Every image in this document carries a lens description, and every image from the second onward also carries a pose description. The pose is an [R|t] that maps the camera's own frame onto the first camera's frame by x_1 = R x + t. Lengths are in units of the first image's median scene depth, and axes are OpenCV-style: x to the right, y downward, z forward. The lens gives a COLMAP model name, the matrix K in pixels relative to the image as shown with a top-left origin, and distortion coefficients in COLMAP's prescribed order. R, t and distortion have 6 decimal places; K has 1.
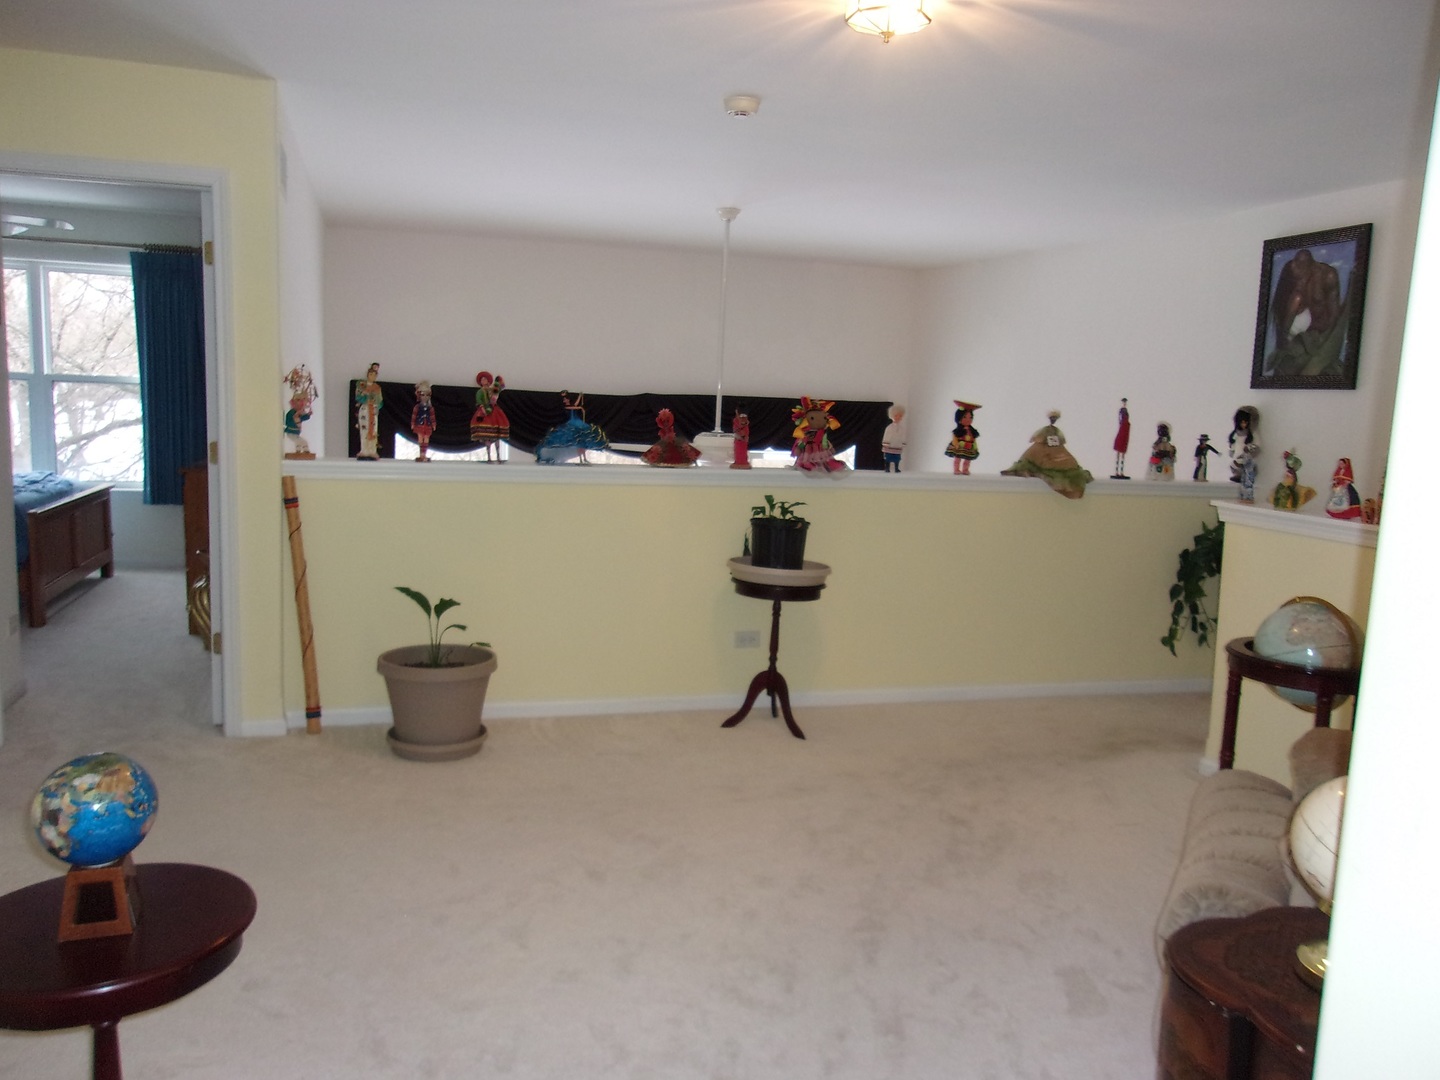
lens RADIAL K [[1140.5, 0, 717.0], [0, 1140.5, 541.5], [0, 0, 1]] dist [-0.009087, -0.001077]
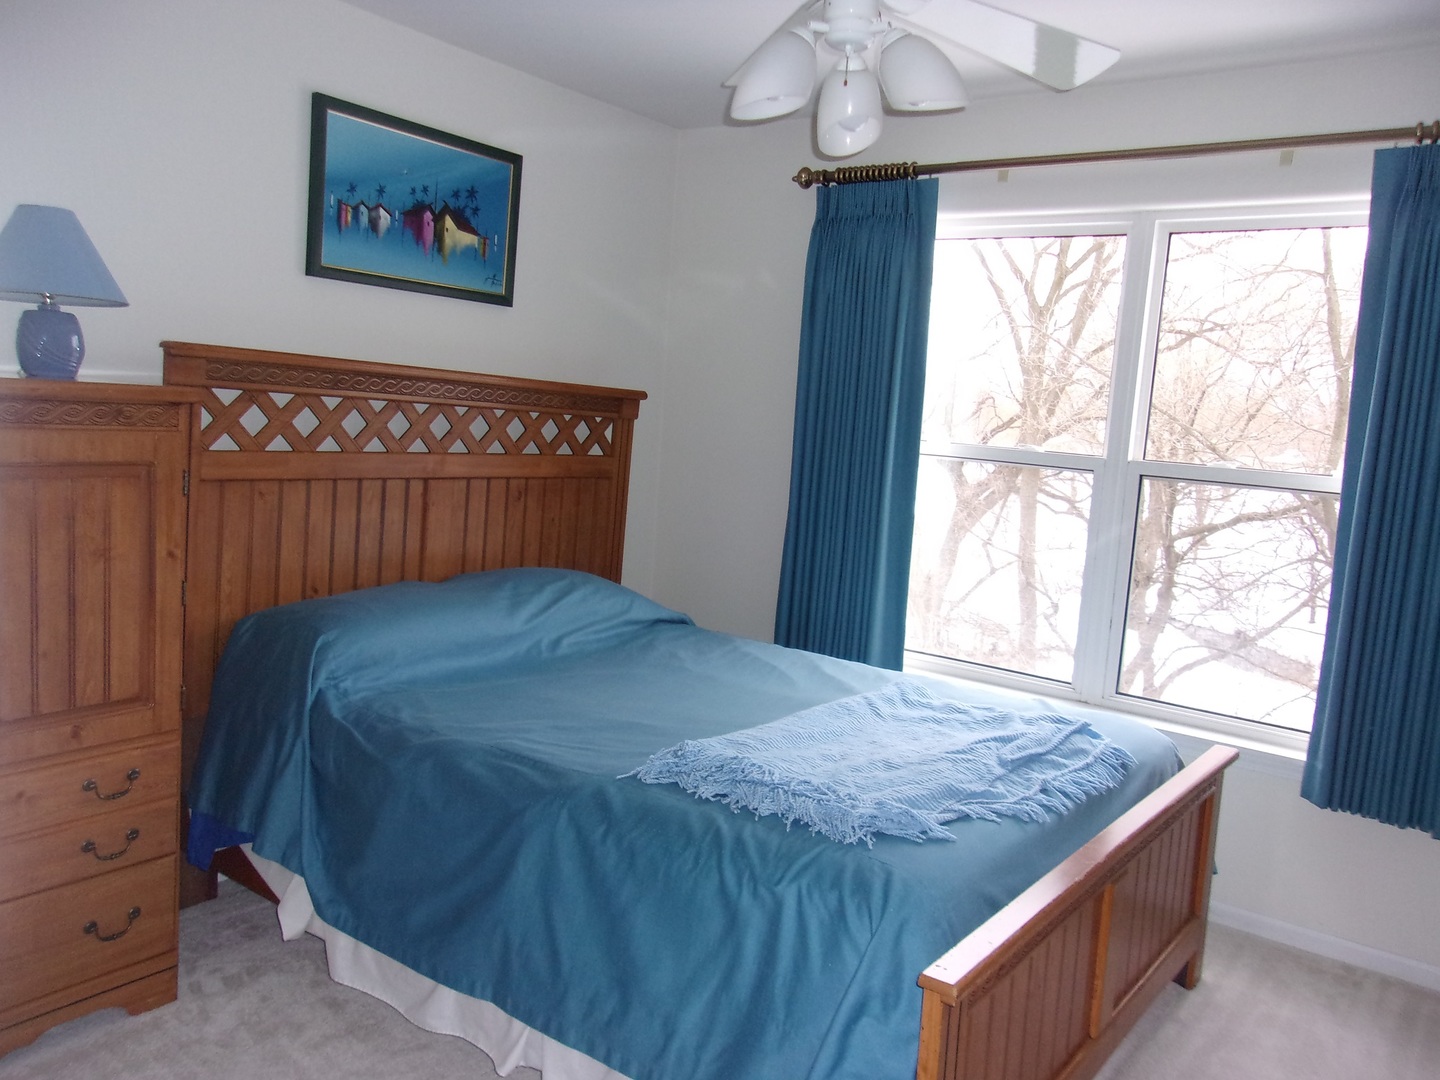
lens RADIAL K [[1140.5, 0, 718.0], [0, 1140.5, 536.7], [0, 0, 1]] dist [-0.009087, -0.001077]
pose [[0.608213, 0.097433, -0.787771, -0.324141], [-0.157321, 0.987547, 0.000679, -0.090009], [0.778027, 0.123520, 0.615968, 0.586323]]
